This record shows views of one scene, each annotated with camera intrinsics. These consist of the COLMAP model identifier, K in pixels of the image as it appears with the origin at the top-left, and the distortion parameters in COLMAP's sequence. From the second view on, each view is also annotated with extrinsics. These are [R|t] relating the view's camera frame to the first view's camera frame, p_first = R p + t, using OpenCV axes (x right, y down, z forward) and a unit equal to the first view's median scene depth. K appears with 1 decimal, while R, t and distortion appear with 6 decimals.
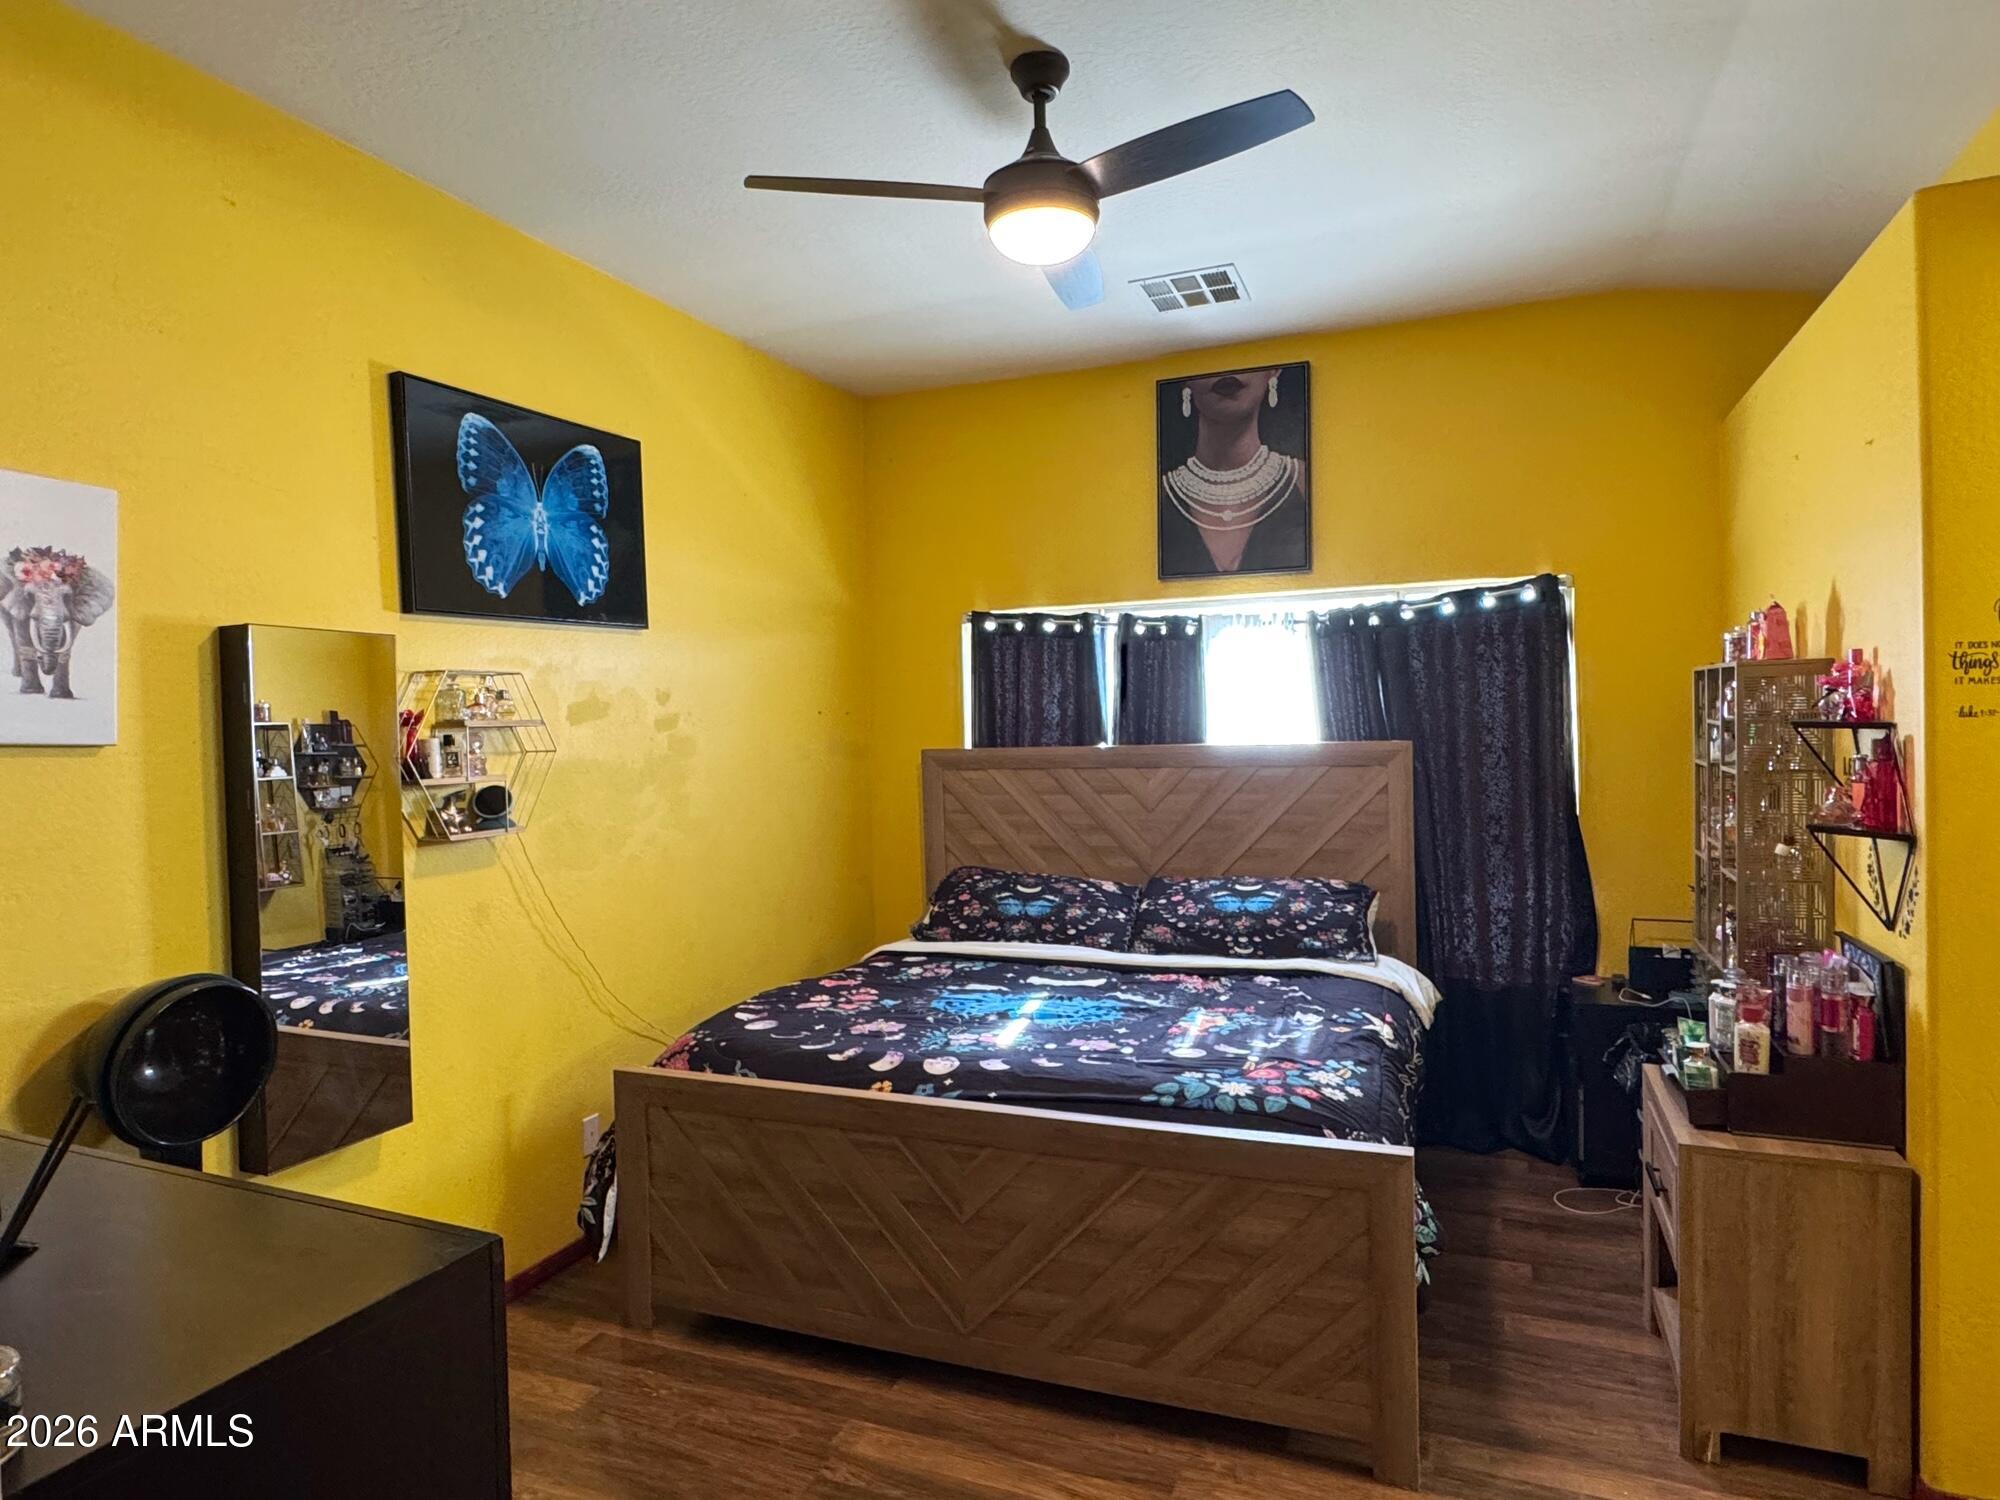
lens RADIAL K [[1174.6, 0, 999.1], [0, 1174.6, 744.3], [0, 0, 1]] dist [-0.003657, -0.001014]
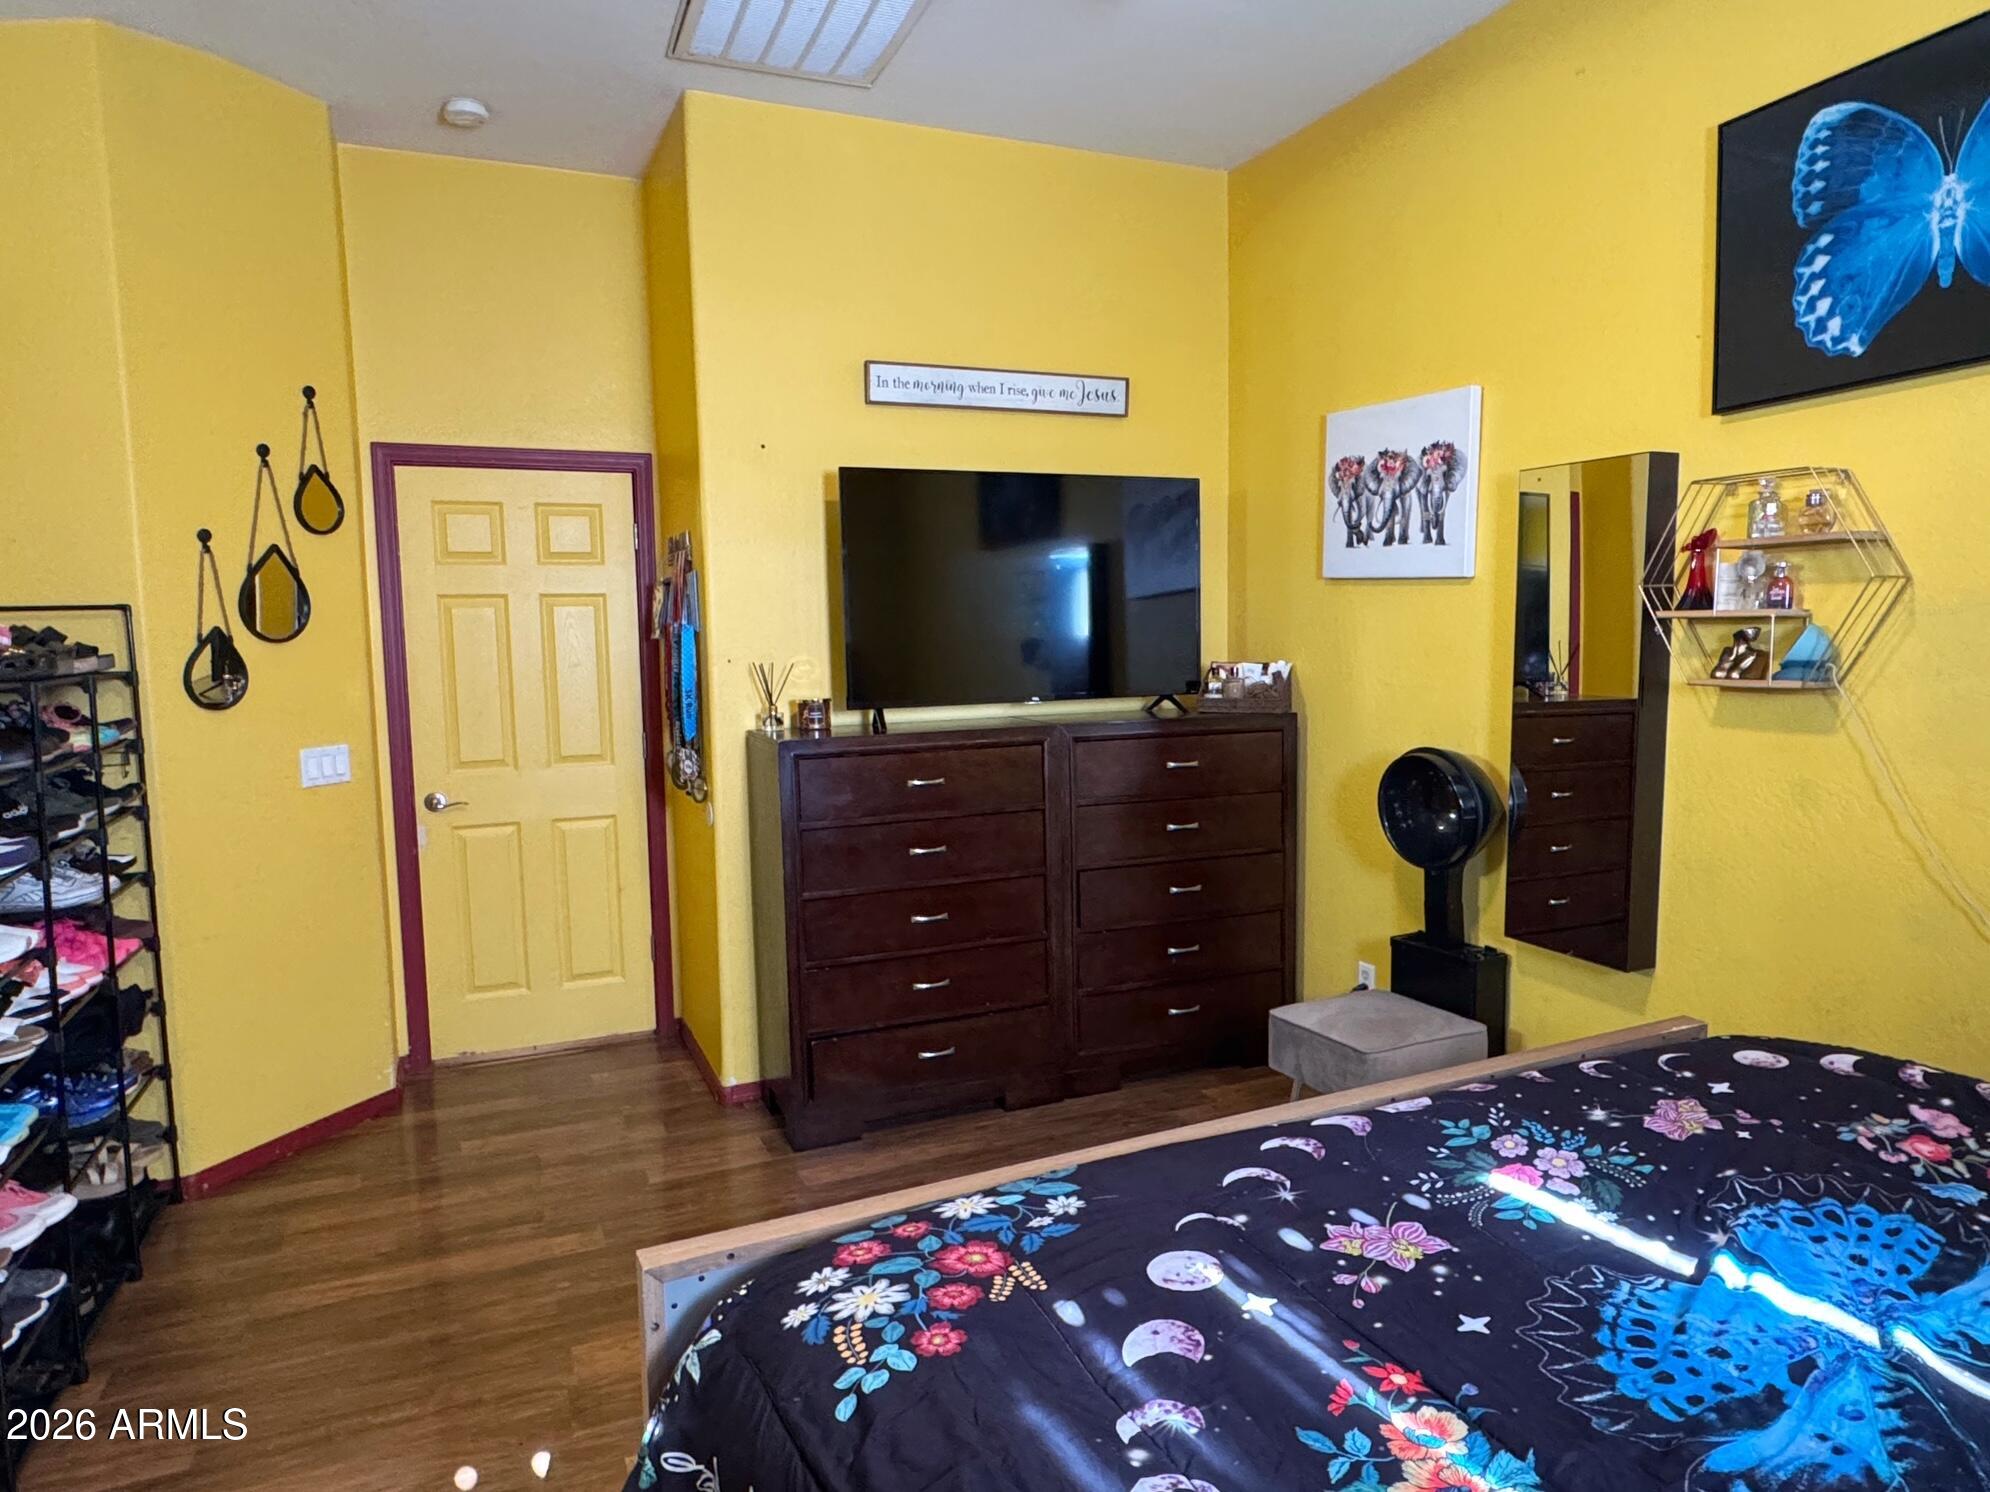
lens RADIAL K [[1211.7, 0, 976.1], [0, 1211.7, 746.1], [0, 0, 1]] dist [-0.000263, -0.000512]
pose [[-0.701837, 0.105888, -0.704423, 0.501416], [0.021240, 0.991561, 0.127887, 0.002652], [0.712021, 0.074794, -0.698164, 1.200659]]
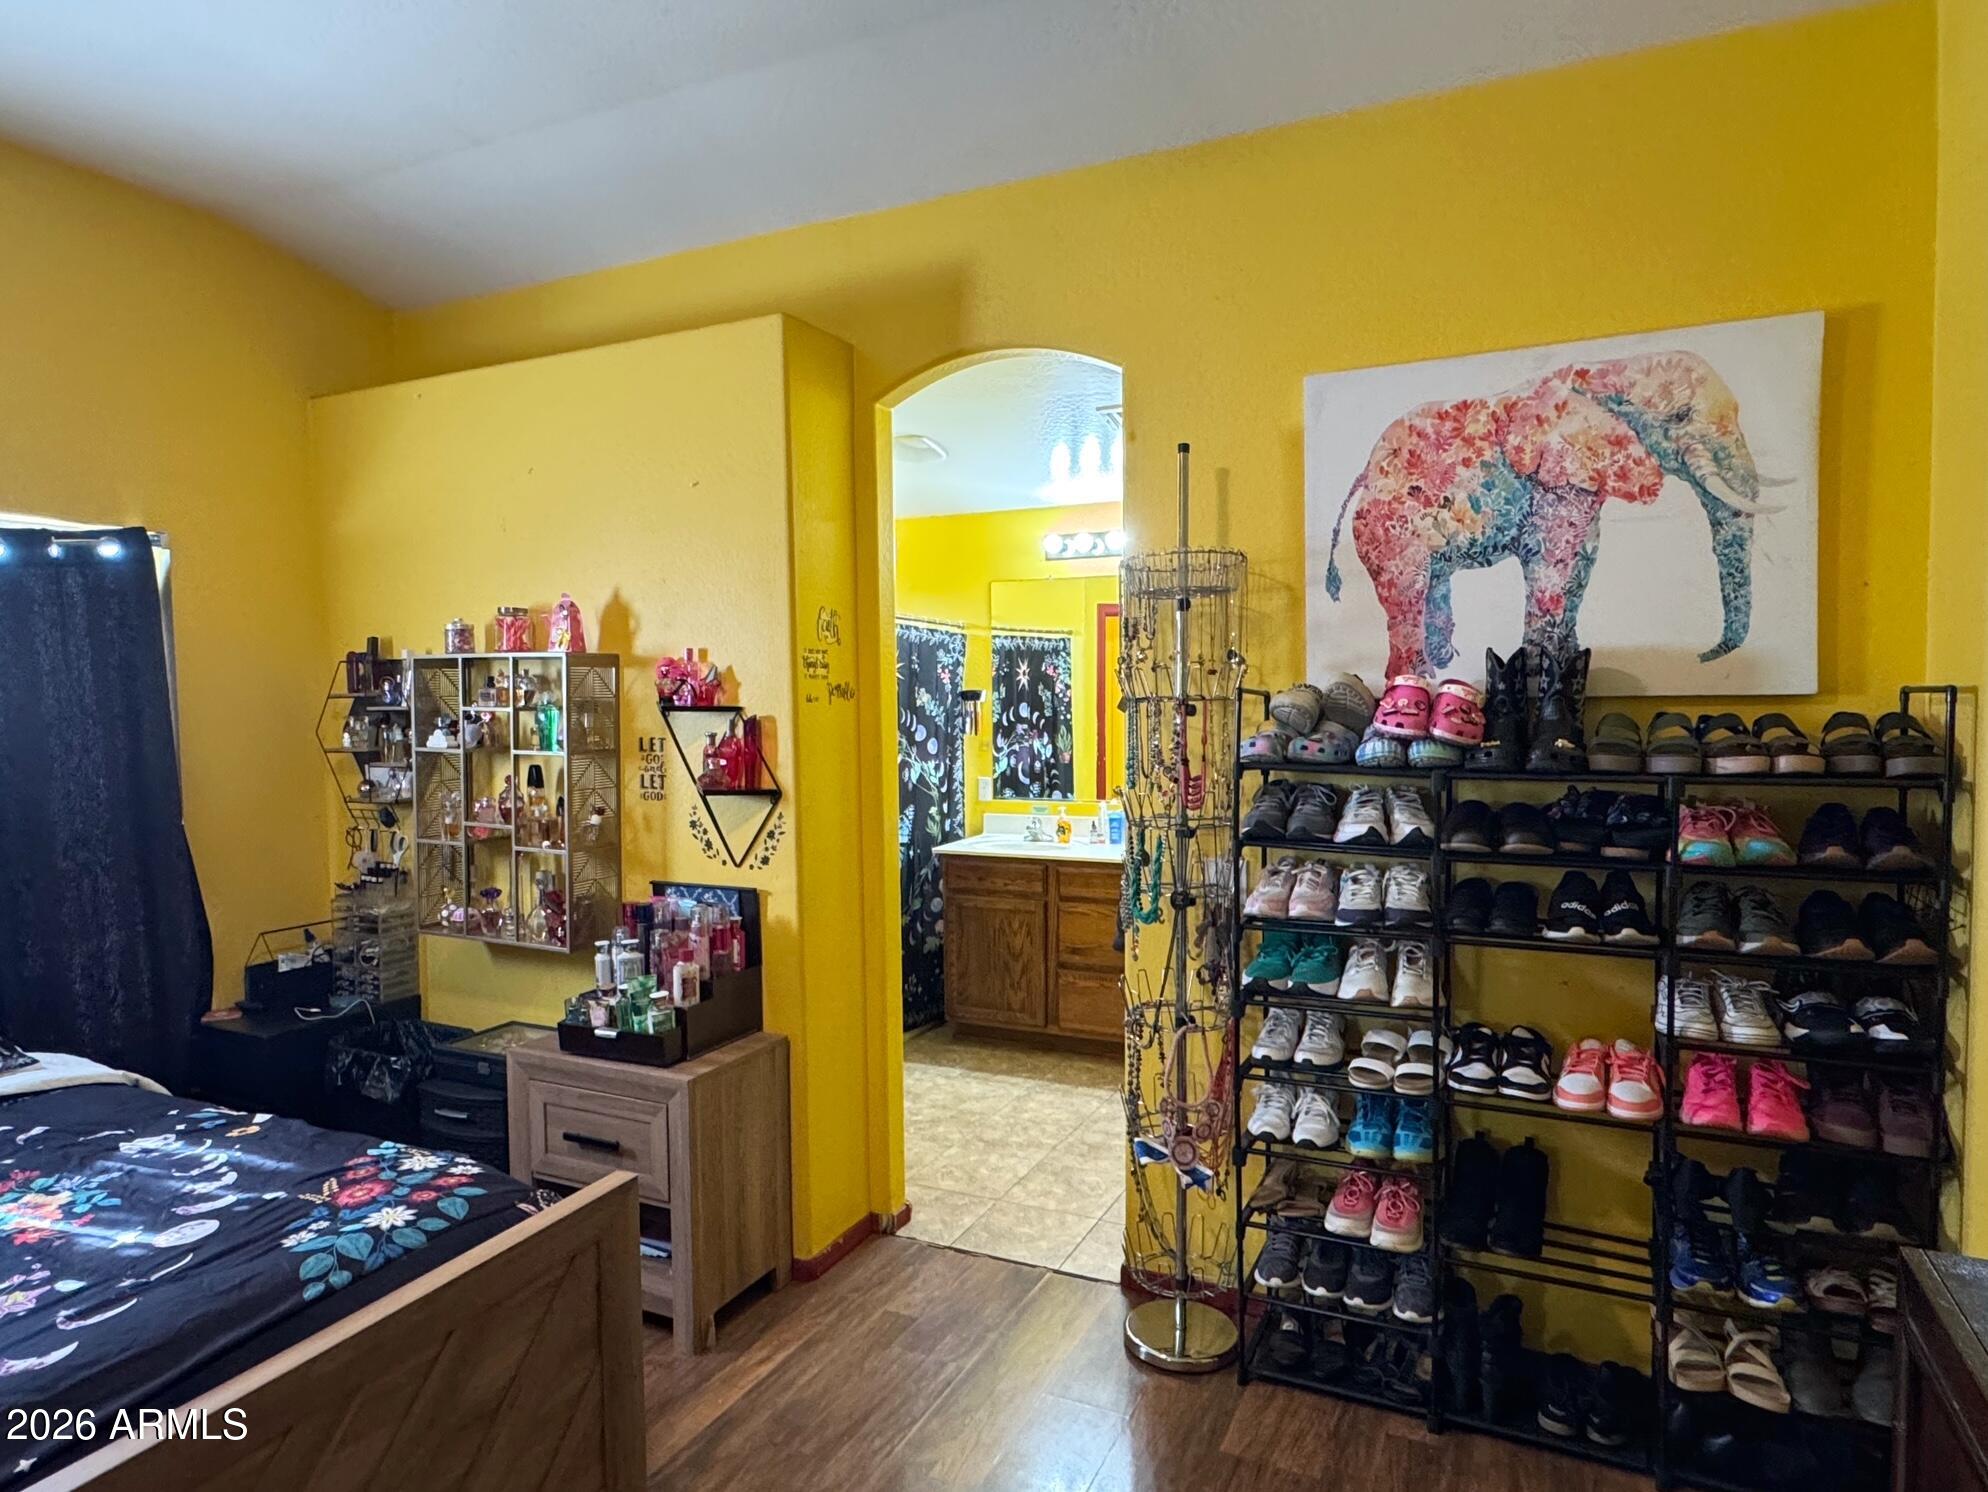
lens RADIAL K [[1167.5, 0, 1001.9], [0, 1167.5, 753.7], [0, 0, 1]] dist [-0.003657, -0.001014]
pose [[0.040750, -0.026090, 0.998829, -0.408945], [0.029009, 0.999269, 0.024918, 0.007746], [-0.998748, 0.027960, 0.041477, 0.516796]]
